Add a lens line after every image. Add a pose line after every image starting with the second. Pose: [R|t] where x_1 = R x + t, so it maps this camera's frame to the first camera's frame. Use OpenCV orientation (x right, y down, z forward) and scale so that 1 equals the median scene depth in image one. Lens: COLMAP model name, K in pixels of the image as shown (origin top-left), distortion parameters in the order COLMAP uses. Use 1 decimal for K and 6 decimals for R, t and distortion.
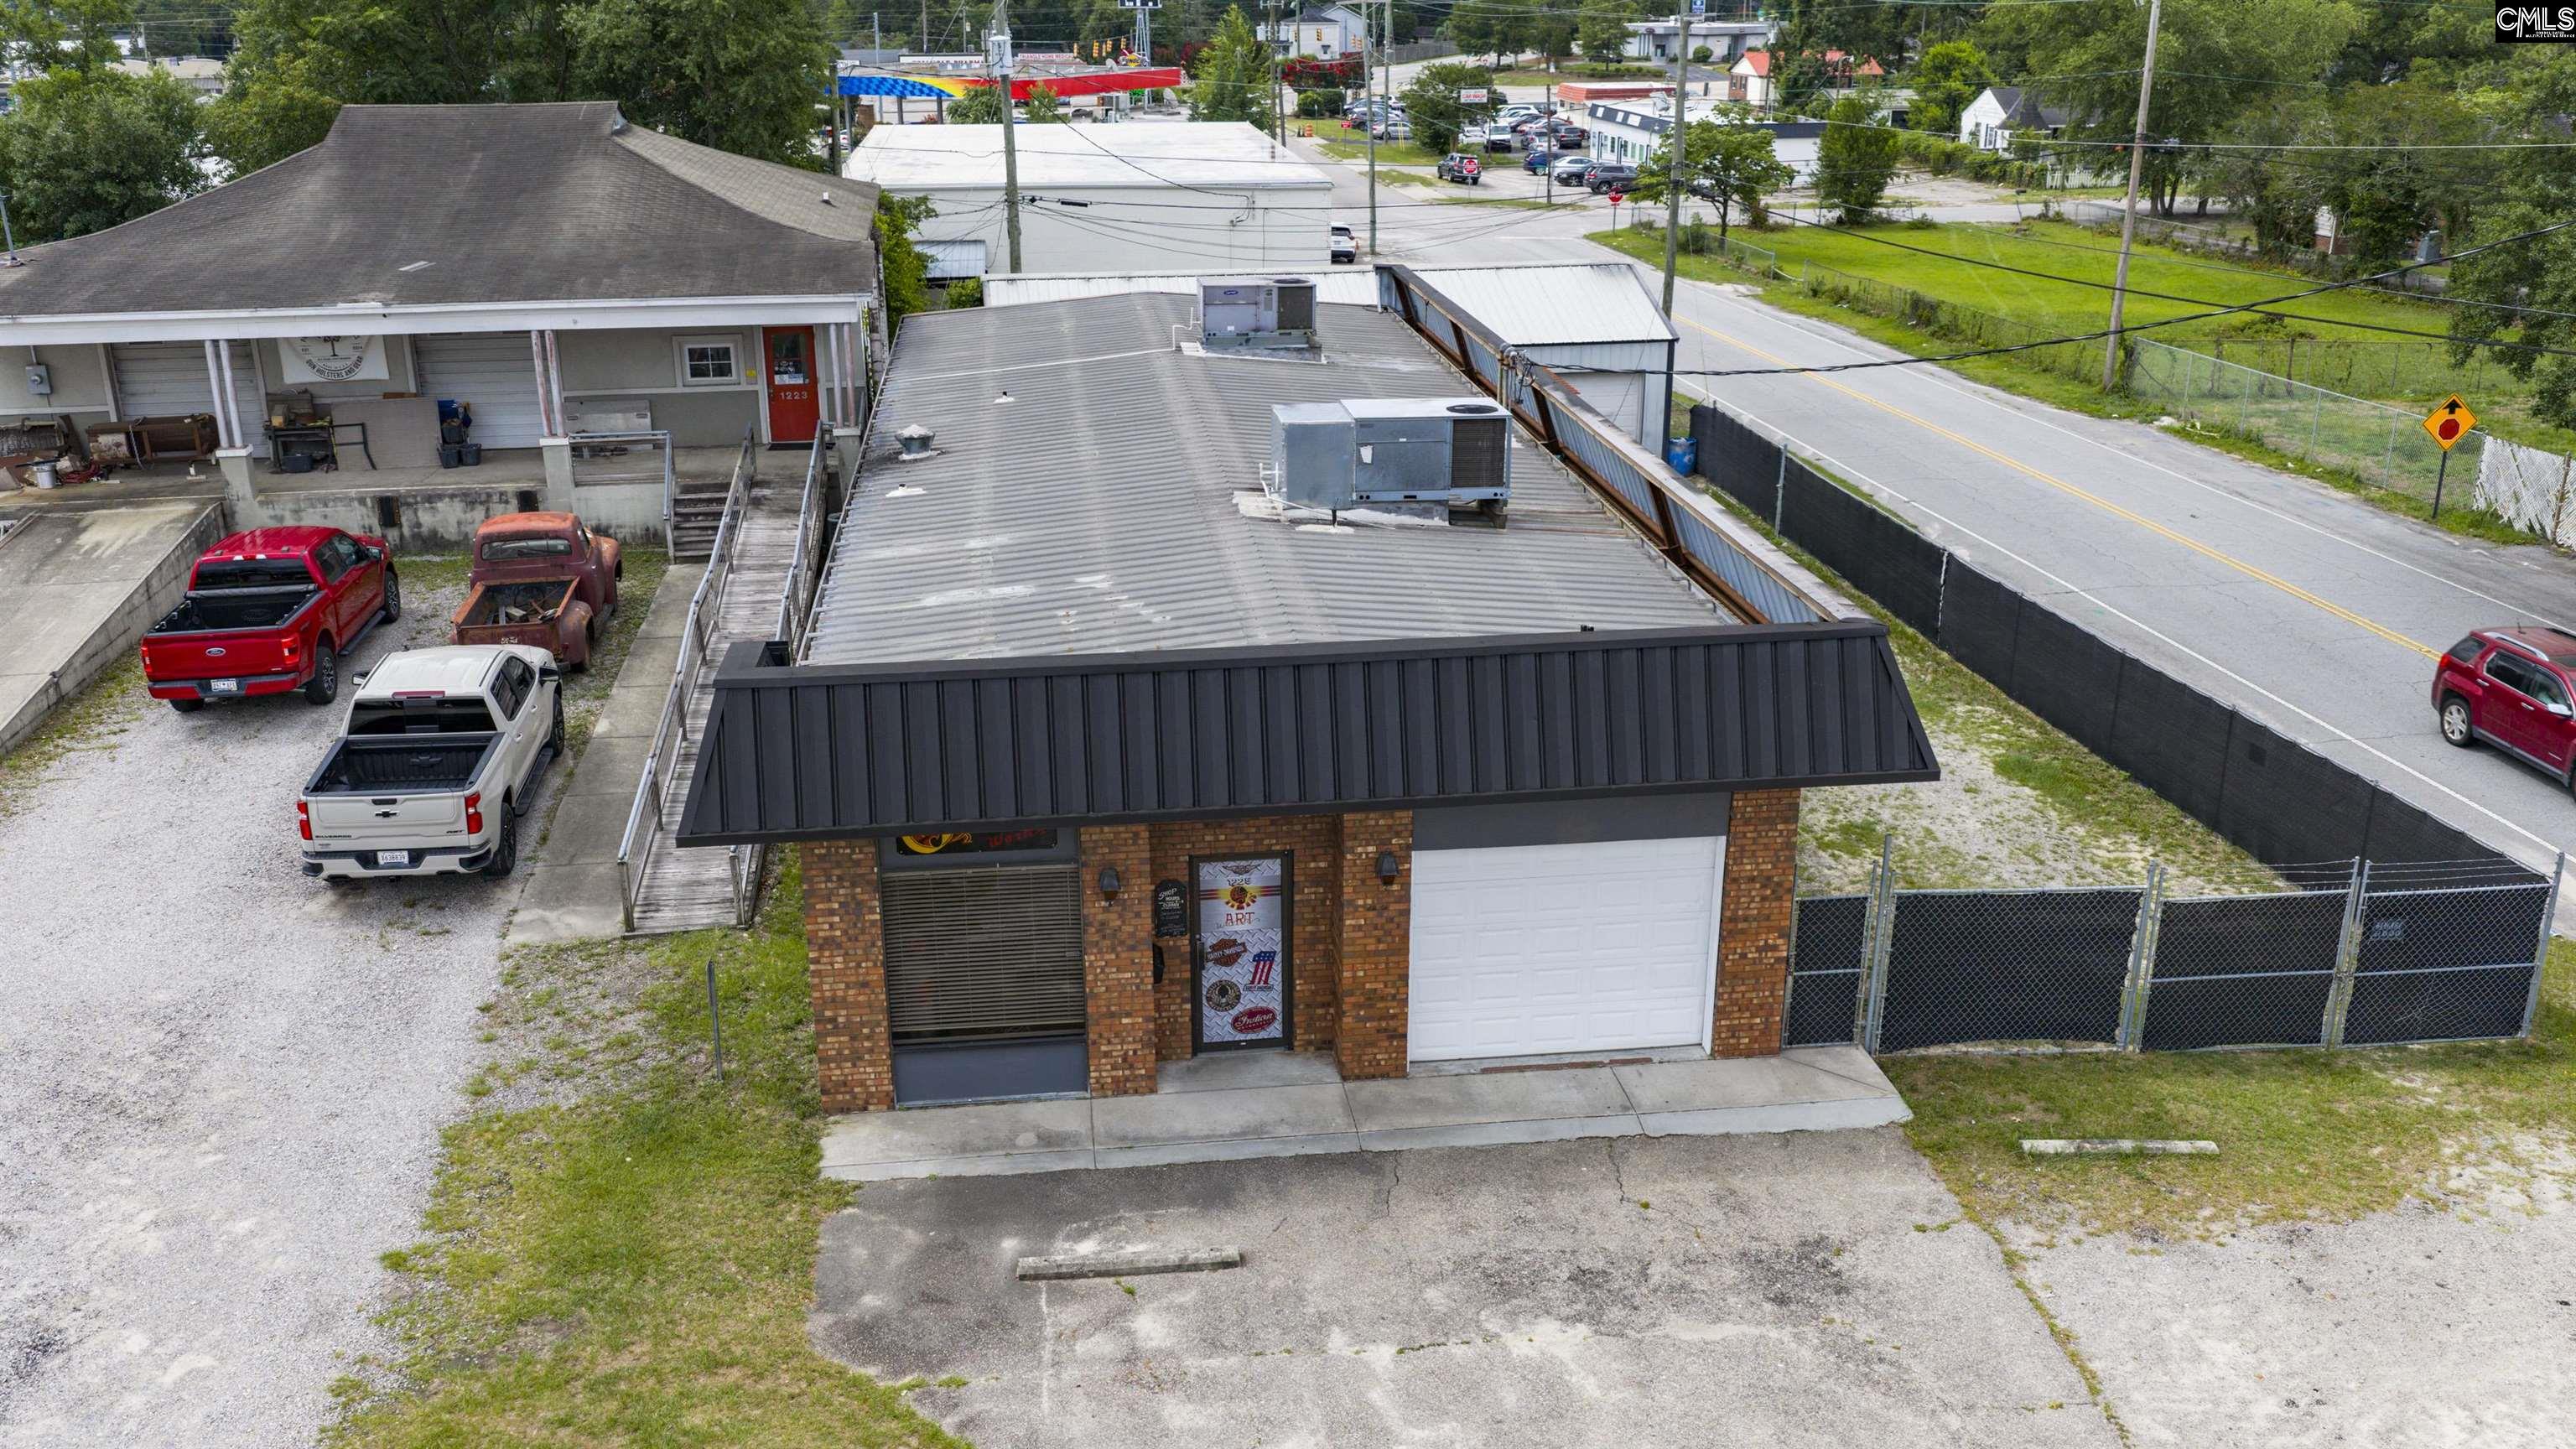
lens RADIAL K [[2129.3, 0, 1285.1], [0, 2129.3, 723.6], [0, 0, 1]] dist [0.025481, -0.056202]
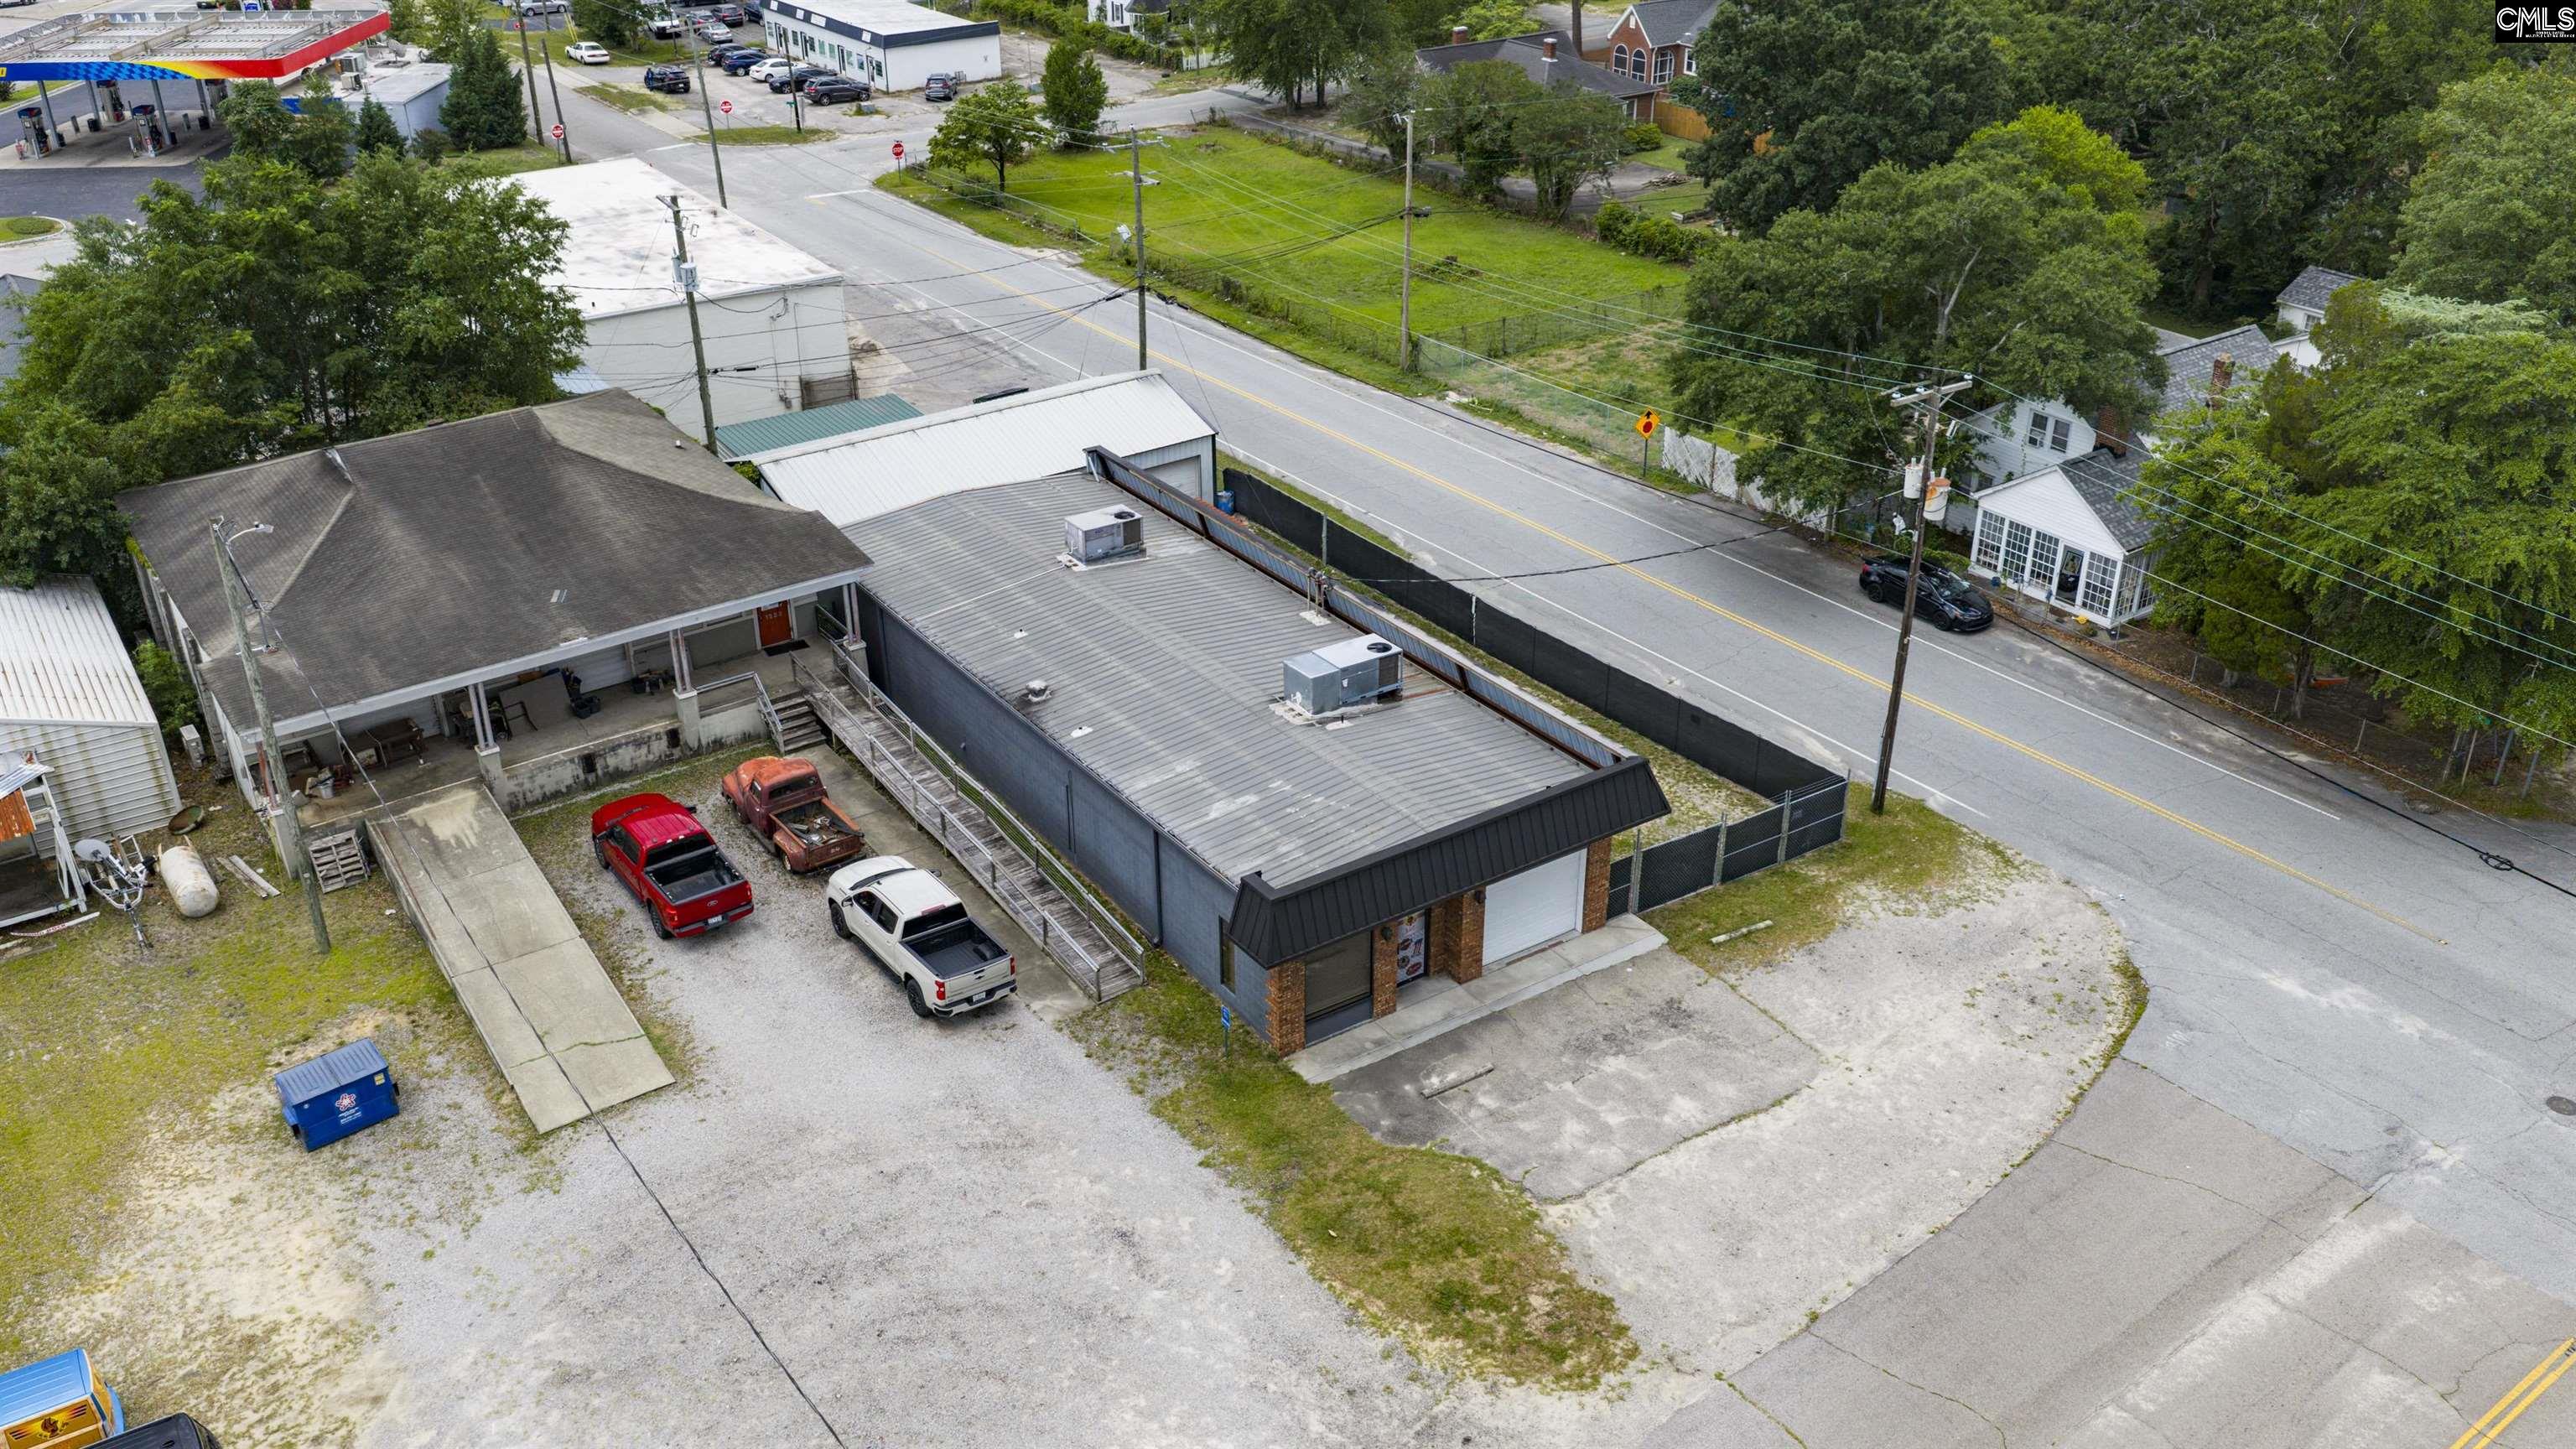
lens RADIAL K [[2129.3, 0, 1285.1], [0, 2129.3, 723.6], [0, 0, 1]] dist [0.025481, -0.056202]
pose [[0.890811, -0.212798, 0.401464, -1.024205], [0.155730, 0.973025, 0.170206, -0.540733], [-0.426854, -0.089102, 0.899920, -1.002143]]
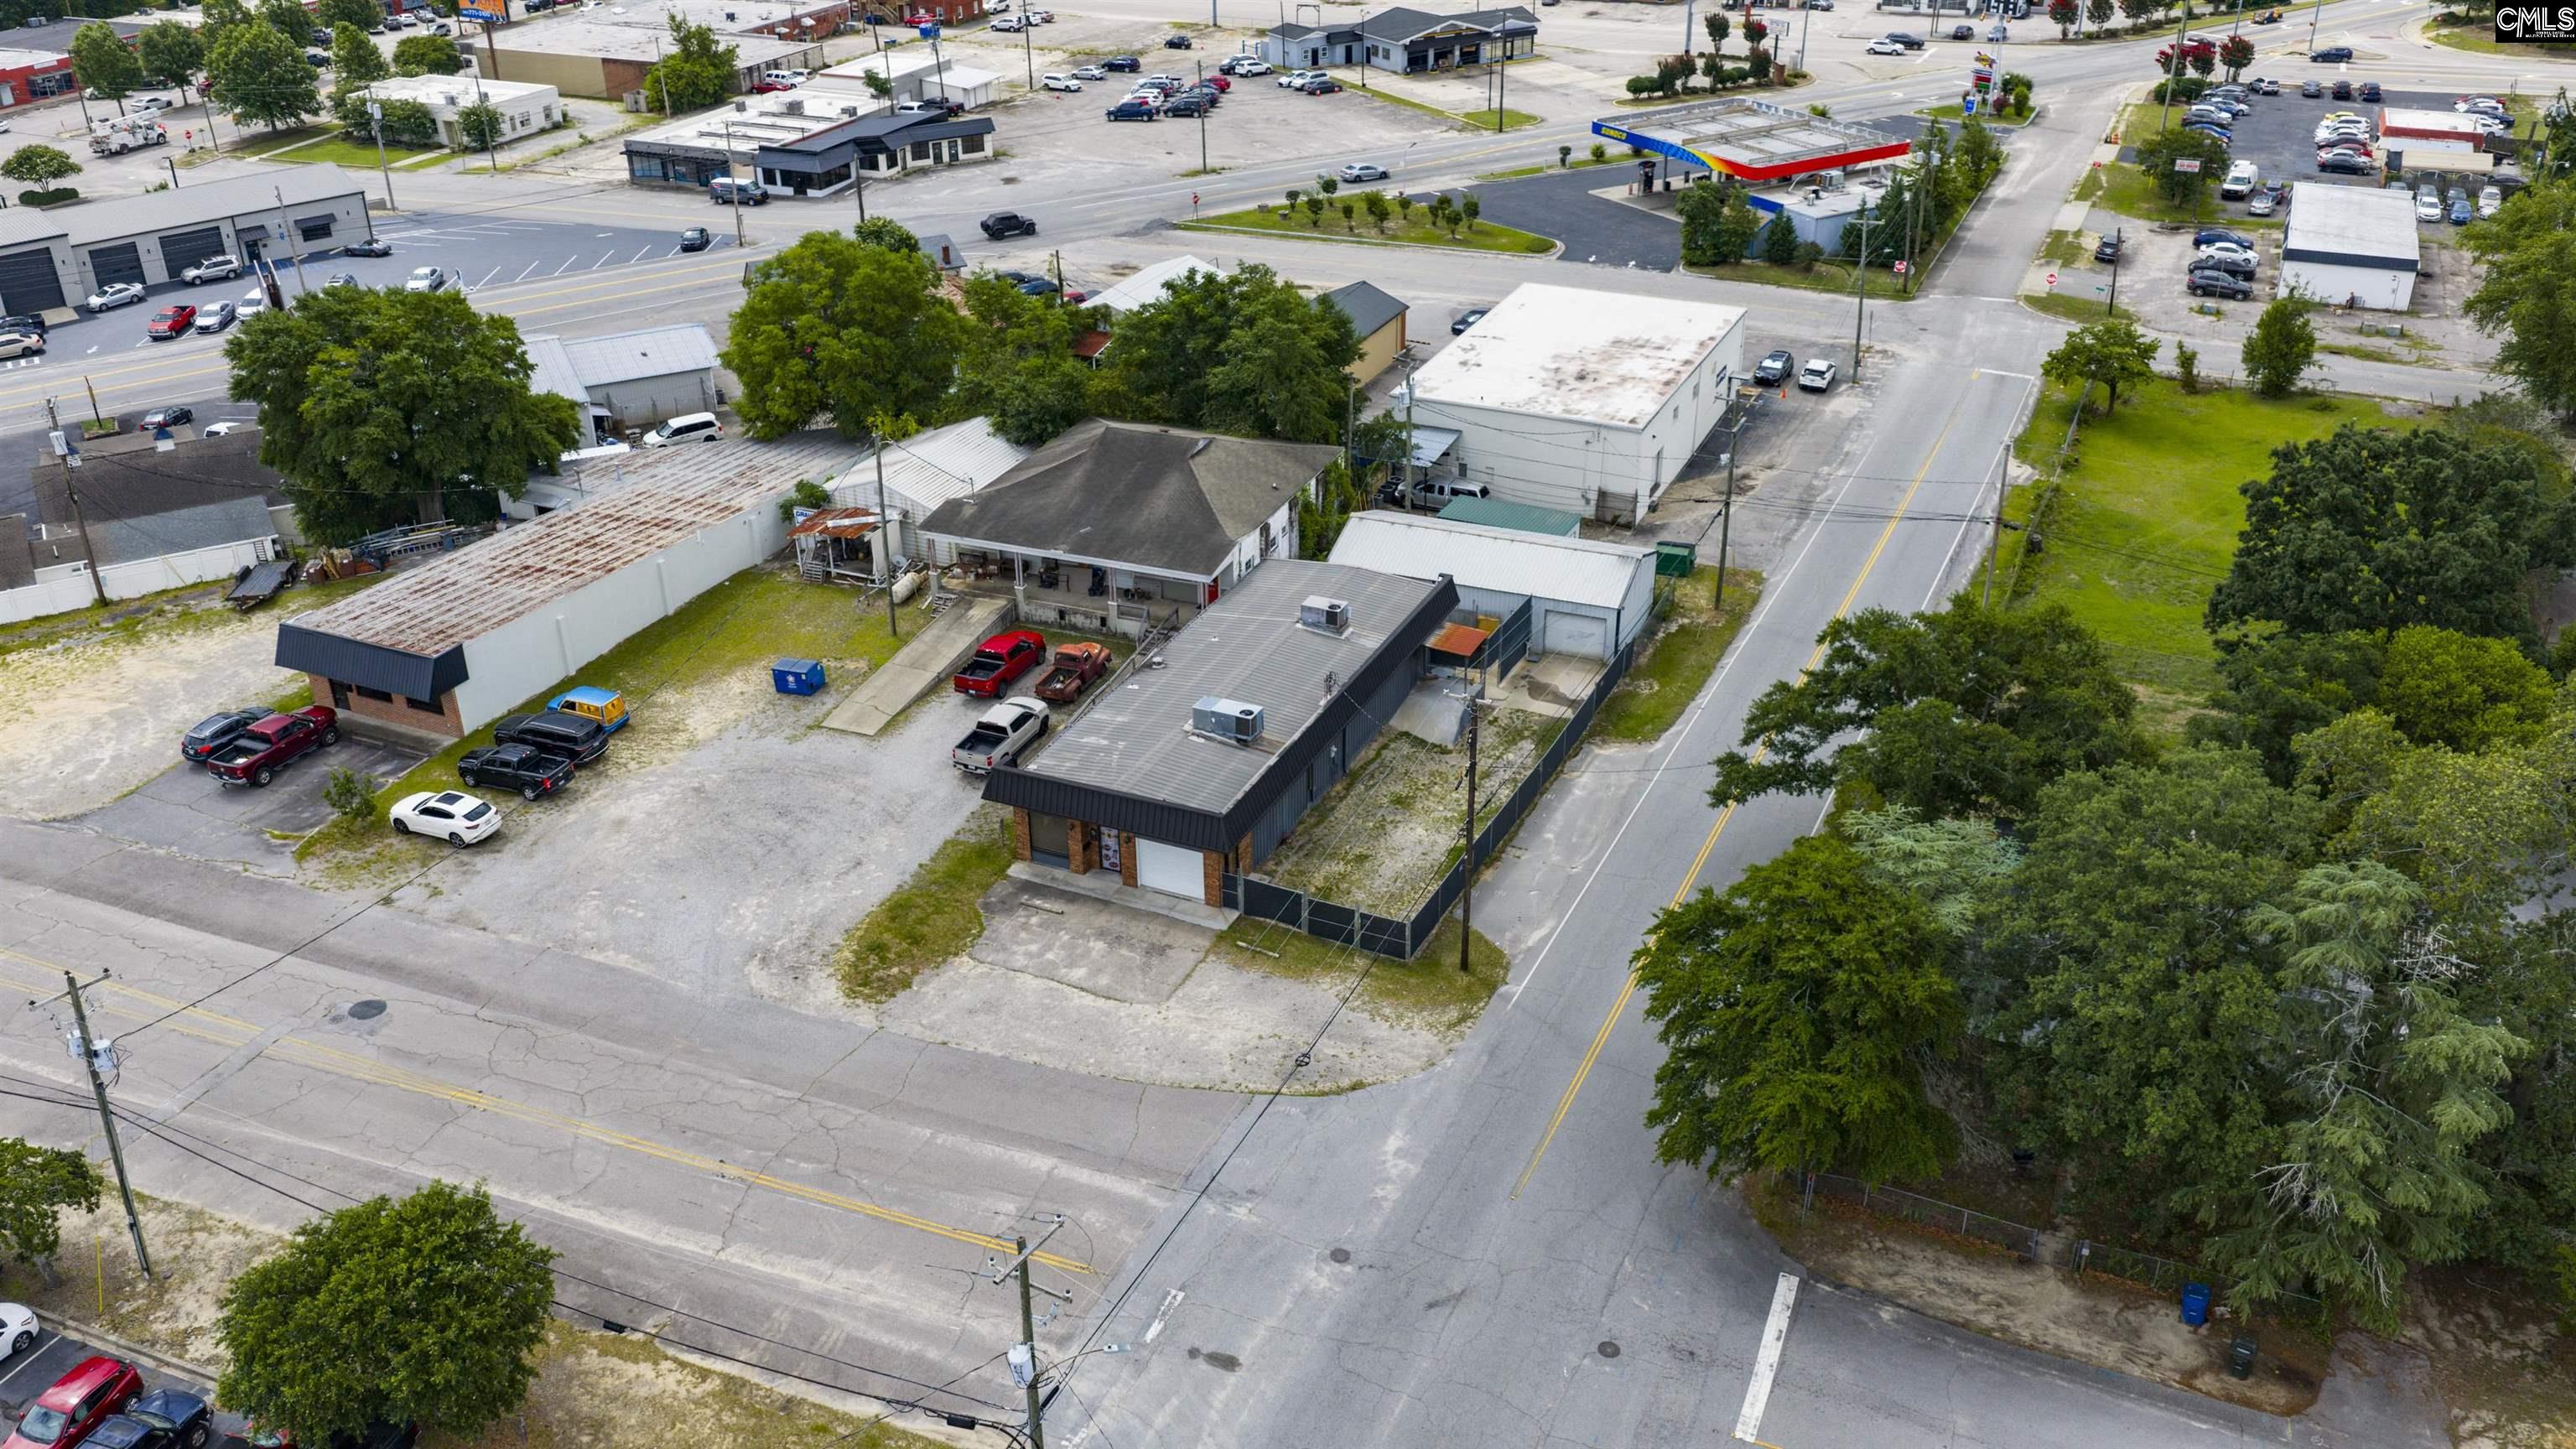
lens RADIAL K [[2123.2, 0, 1293.8], [0, 2123.2, 728.6], [0, 0, 1]] dist [0.029496, -0.068240]
pose [[0.854627, 0.240044, -0.460426, 2.160876], [-0.168625, 0.966971, 0.191137, -0.981649], [0.491099, -0.085711, 0.866877, -2.425383]]
